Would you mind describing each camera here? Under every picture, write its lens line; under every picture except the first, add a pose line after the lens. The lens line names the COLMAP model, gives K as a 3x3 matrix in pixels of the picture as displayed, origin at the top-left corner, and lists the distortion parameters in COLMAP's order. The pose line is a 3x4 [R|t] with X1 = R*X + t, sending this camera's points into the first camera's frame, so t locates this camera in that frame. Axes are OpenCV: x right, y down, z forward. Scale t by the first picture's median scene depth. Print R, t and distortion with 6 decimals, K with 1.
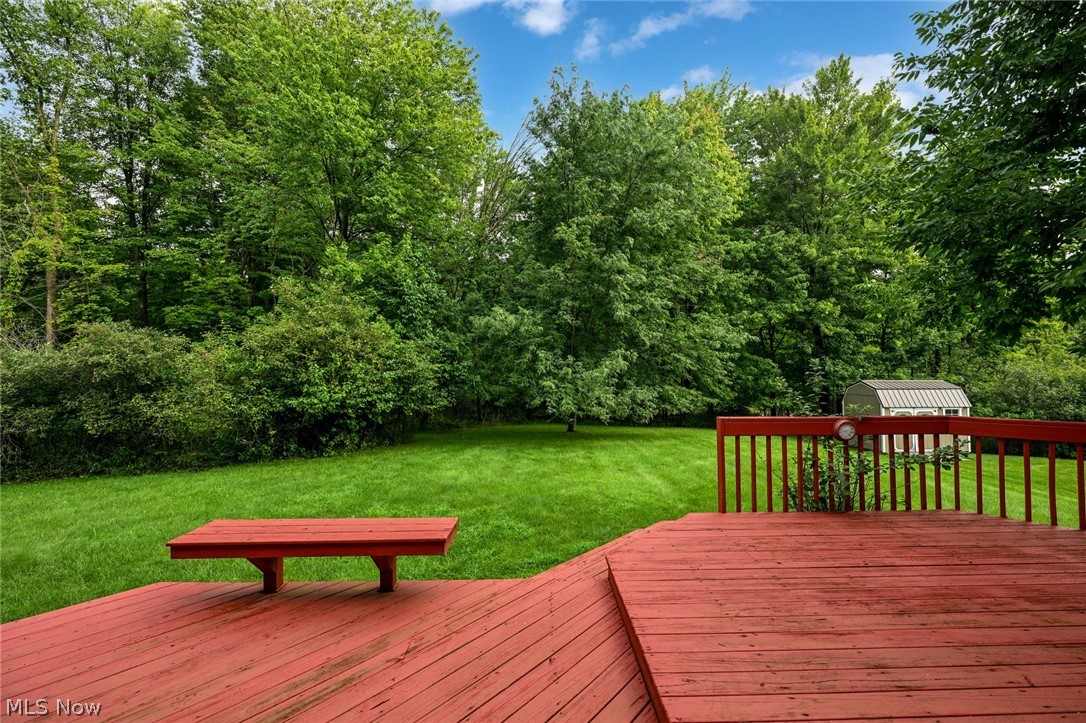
lens RADIAL K [[433.2, 0, 545.6], [0, 433.2, 362.7], [0, 0, 1]] dist [0.000001, -0.000440]
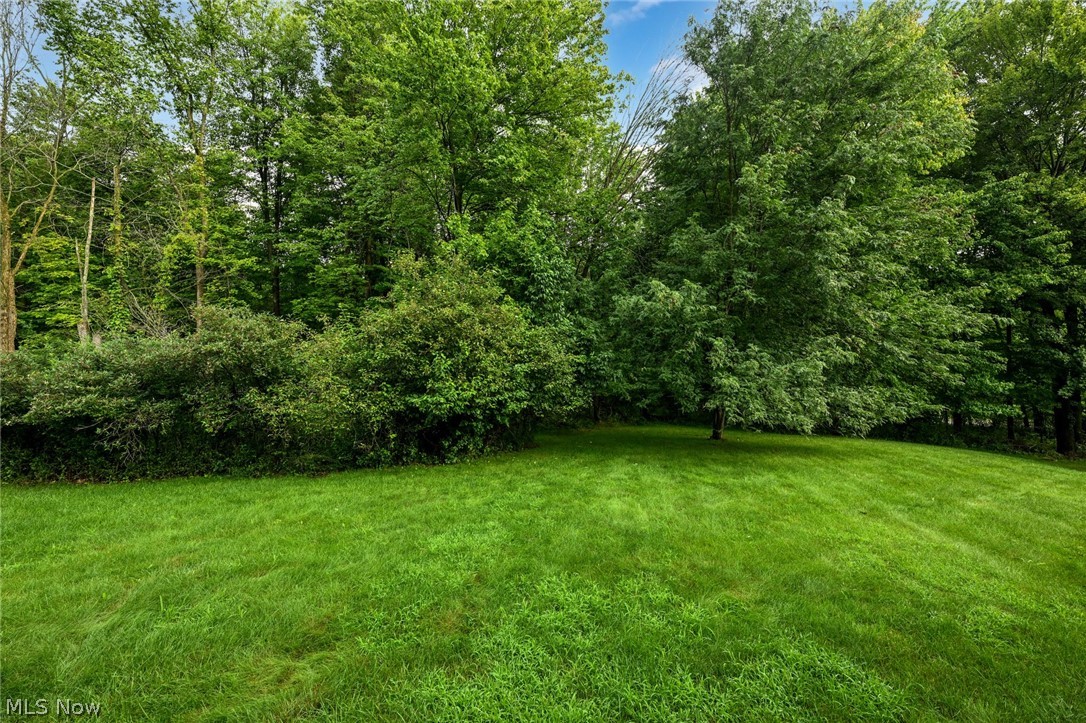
lens RADIAL K [[433.2, 0, 541.1], [0, 433.2, 361.6], [0, 0, 1]] dist [0.000001, -0.000440]
pose [[0.976944, 0.005046, -0.213438, -0.137541], [-0.002760, 0.999936, 0.011007, 0.006351], [0.213480, -0.010164, 0.976895, 0.195899]]
